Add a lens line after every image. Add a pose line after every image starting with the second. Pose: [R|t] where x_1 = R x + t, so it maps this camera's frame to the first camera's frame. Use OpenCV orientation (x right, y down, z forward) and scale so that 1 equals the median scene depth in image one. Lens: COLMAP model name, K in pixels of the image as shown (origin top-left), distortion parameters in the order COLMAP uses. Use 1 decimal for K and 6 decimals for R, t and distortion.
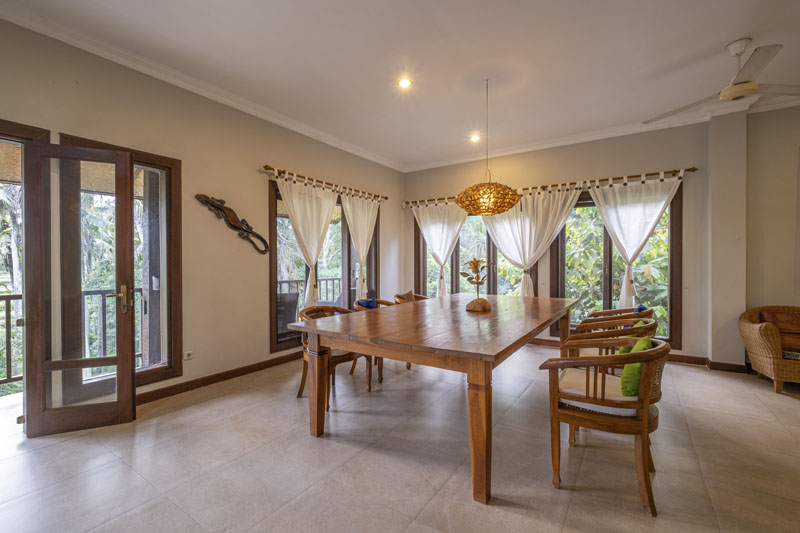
lens RADIAL K [[350.9, 0, 400.0], [0, 350.9, 266.5], [0, 0, 1]] dist [0.021705, -0.000006]
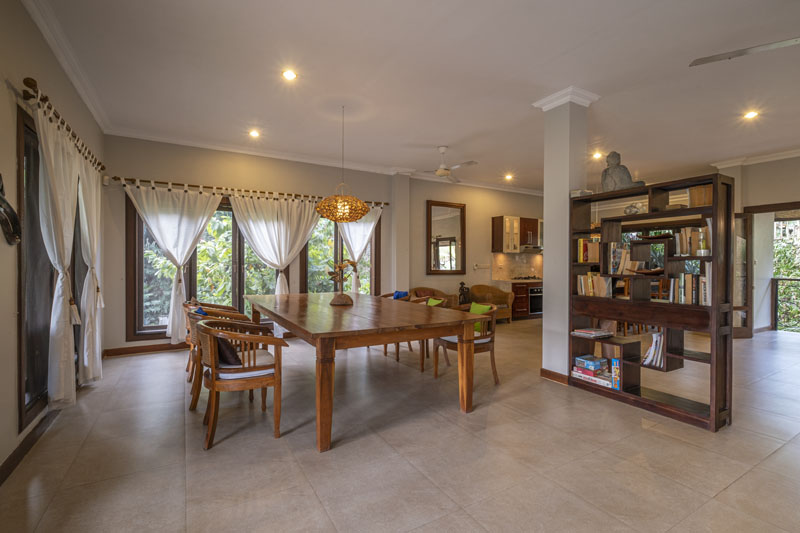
lens RADIAL K [[366.3, 0, 400.0], [0, 366.3, 266.5], [0, 0, 1]] dist [-0.000290, 0.000010]
pose [[0.426425, -0.003308, 0.904517, -0.567580], [0.014480, 0.999890, -0.003170, 0.009324], [-0.904407, 0.014449, 0.426426, 0.239453]]
